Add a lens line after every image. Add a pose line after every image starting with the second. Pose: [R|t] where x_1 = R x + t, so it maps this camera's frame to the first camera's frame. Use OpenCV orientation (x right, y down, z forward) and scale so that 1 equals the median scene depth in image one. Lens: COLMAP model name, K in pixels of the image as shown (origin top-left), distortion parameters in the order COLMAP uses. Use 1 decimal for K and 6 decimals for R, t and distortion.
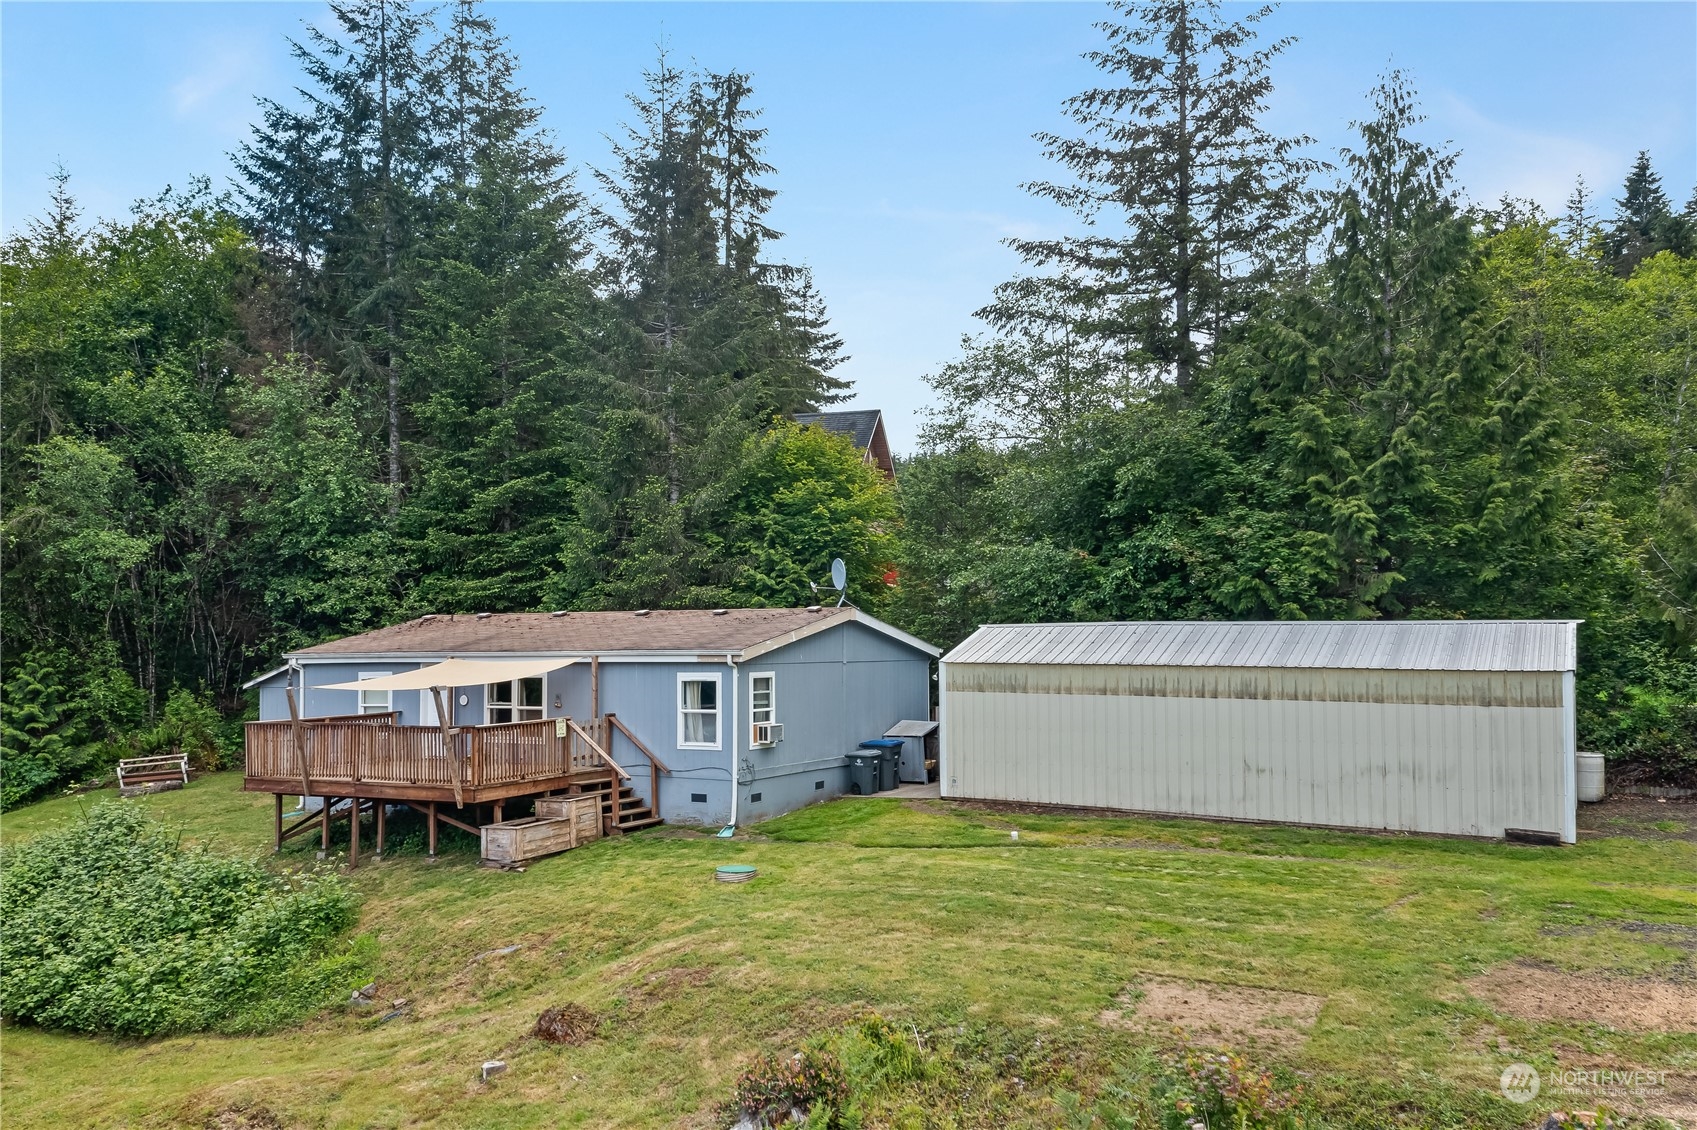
lens RADIAL K [[1374.8, 0, 853.2], [0, 1374.8, 617.0], [0, 0, 1]] dist [0.271745, -0.406922]
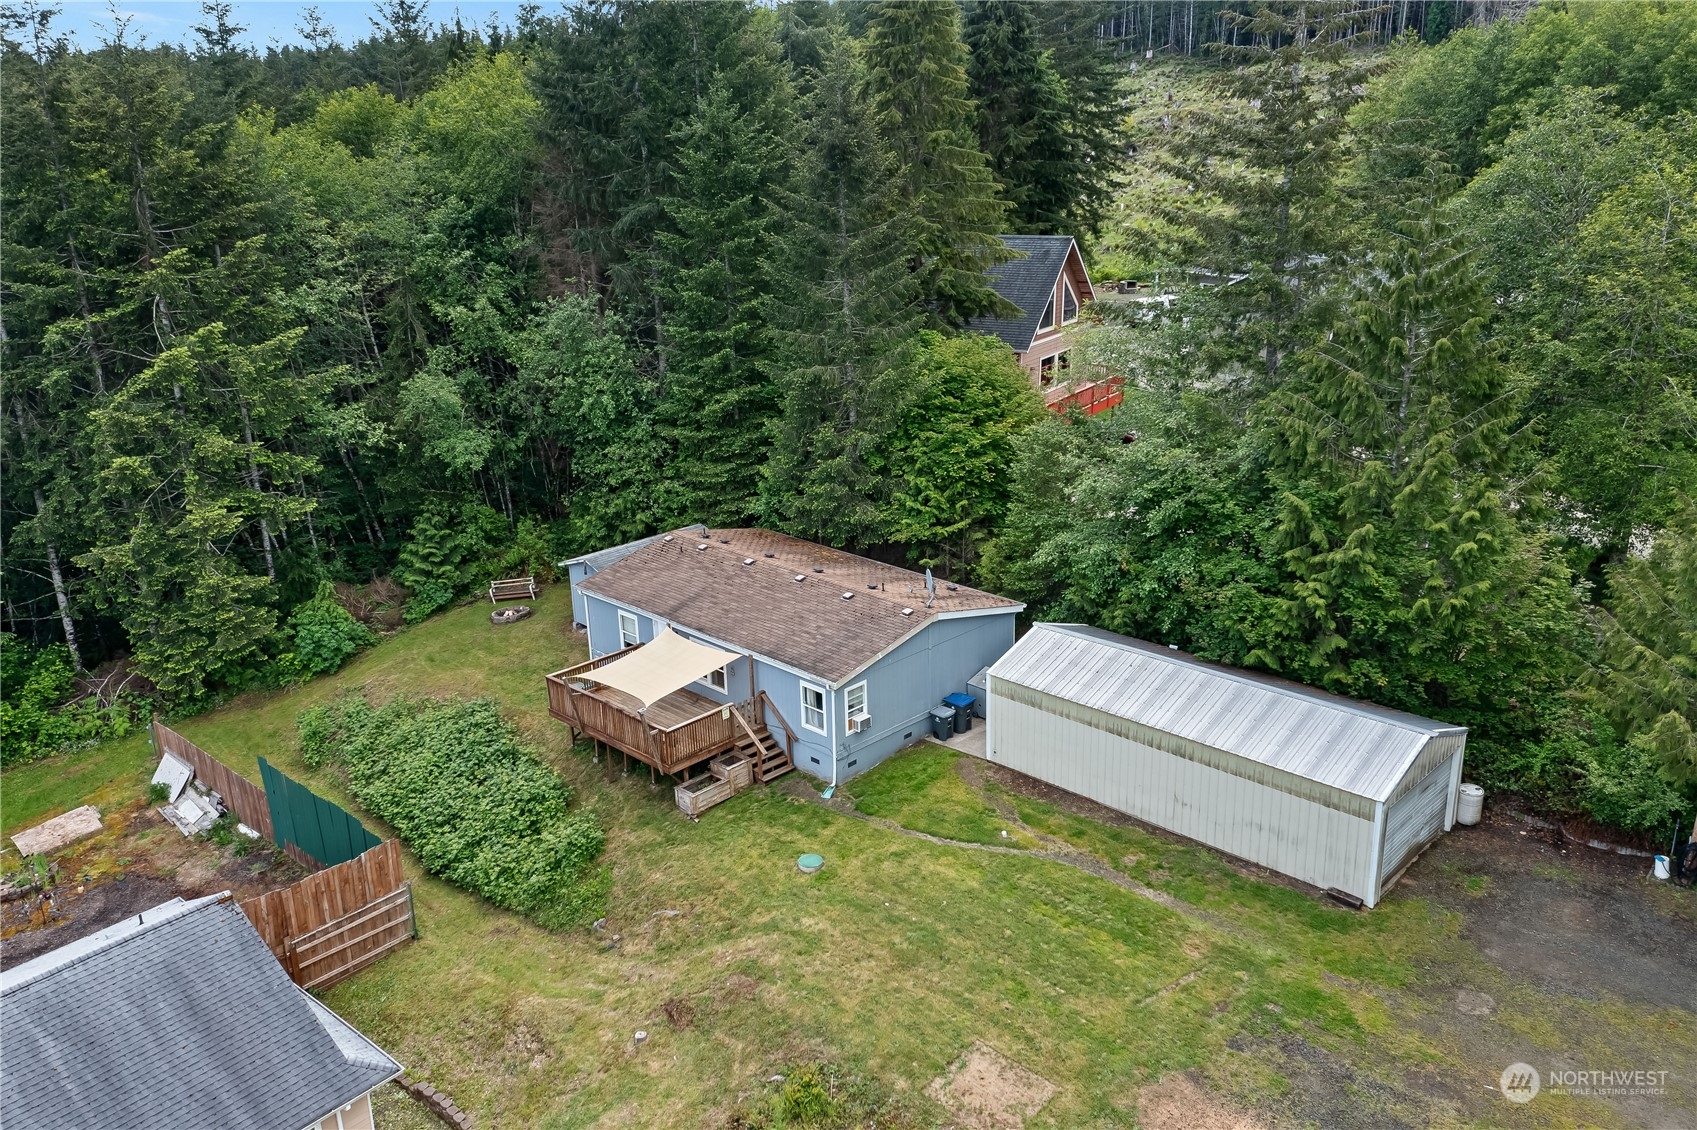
lens RADIAL K [[1374.8, 0, 853.2], [0, 1374.8, 617.0], [0, 0, 1]] dist [0.271745, -0.406922]
pose [[0.966397, 0.079219, -0.244543, 0.277451], [0.022220, 0.922023, 0.386496, -0.580262], [0.256092, -0.378942, 0.889280, -0.259759]]
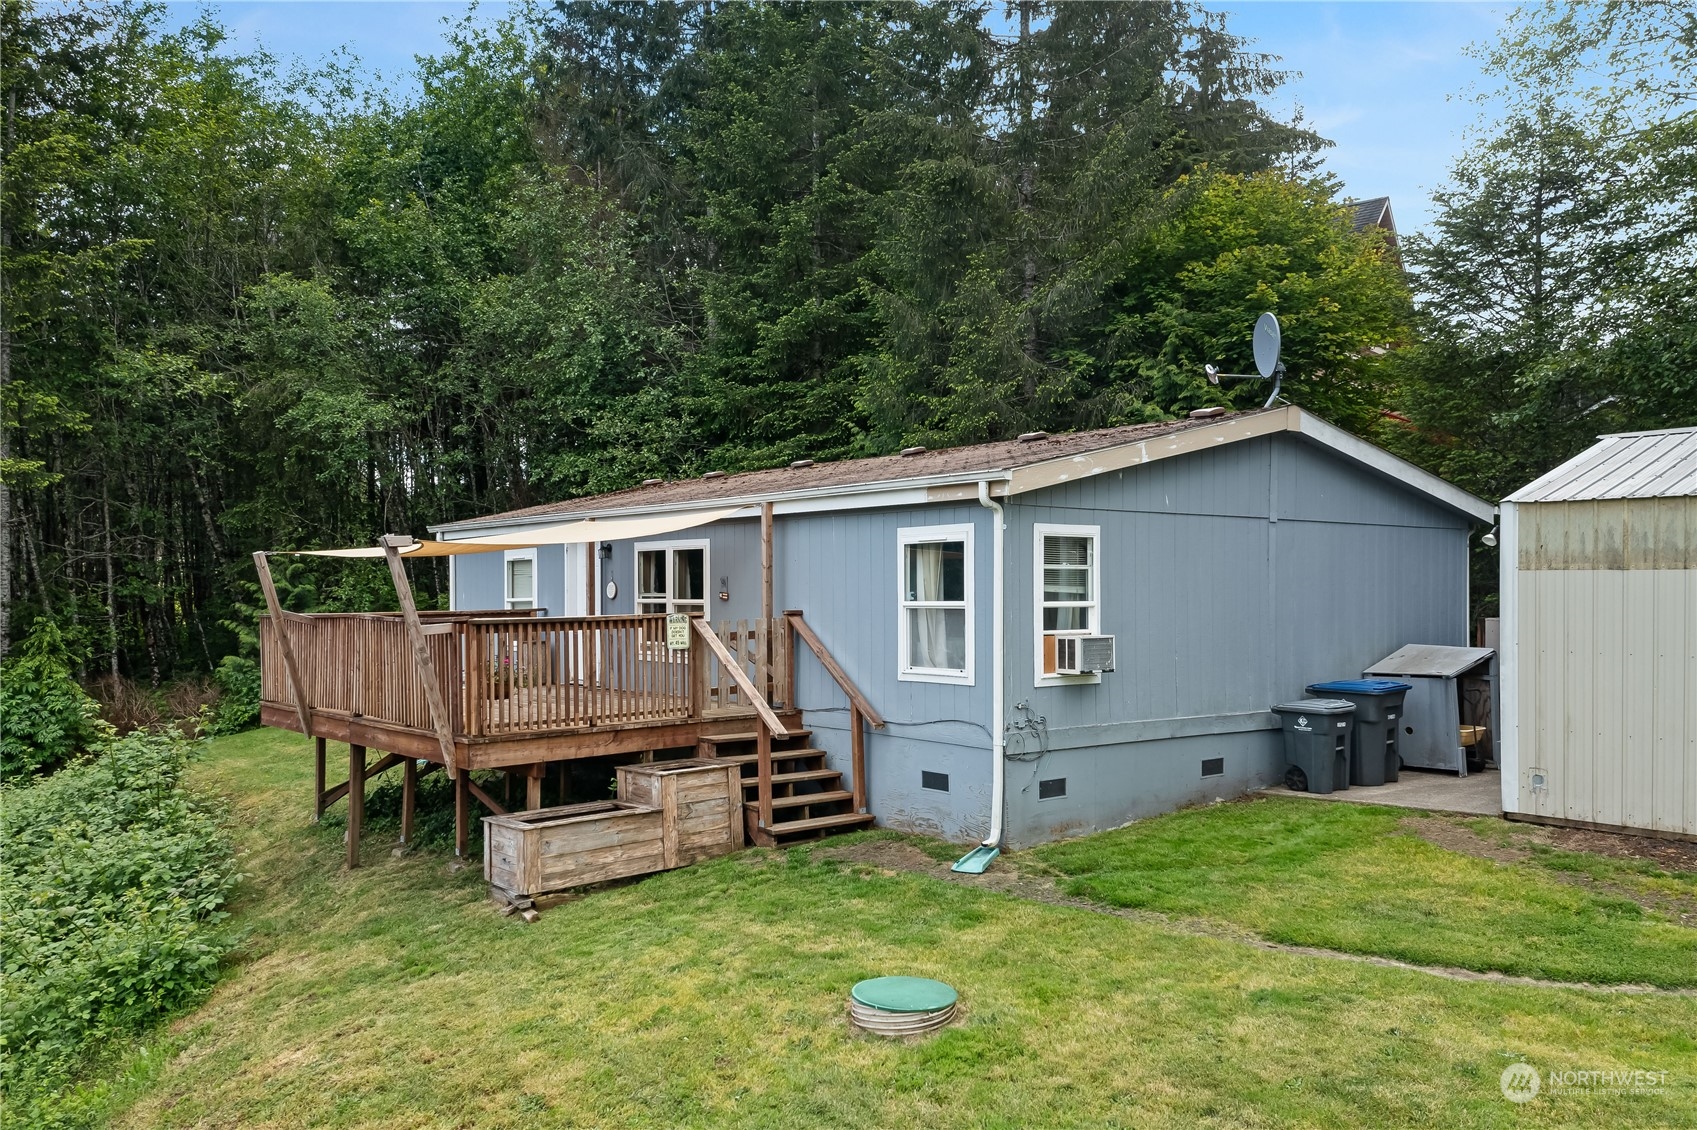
lens RADIAL K [[1308.9, 0, 837.2], [0, 1308.9, 600.9], [0, 0, 1]] dist [0.247240, -0.338955]
pose [[0.930978, 0.006386, -0.365020, 0.025381], [0.002951, 0.999683, 0.025015, 0.054071], [0.365064, -0.024365, 0.930664, 0.543858]]
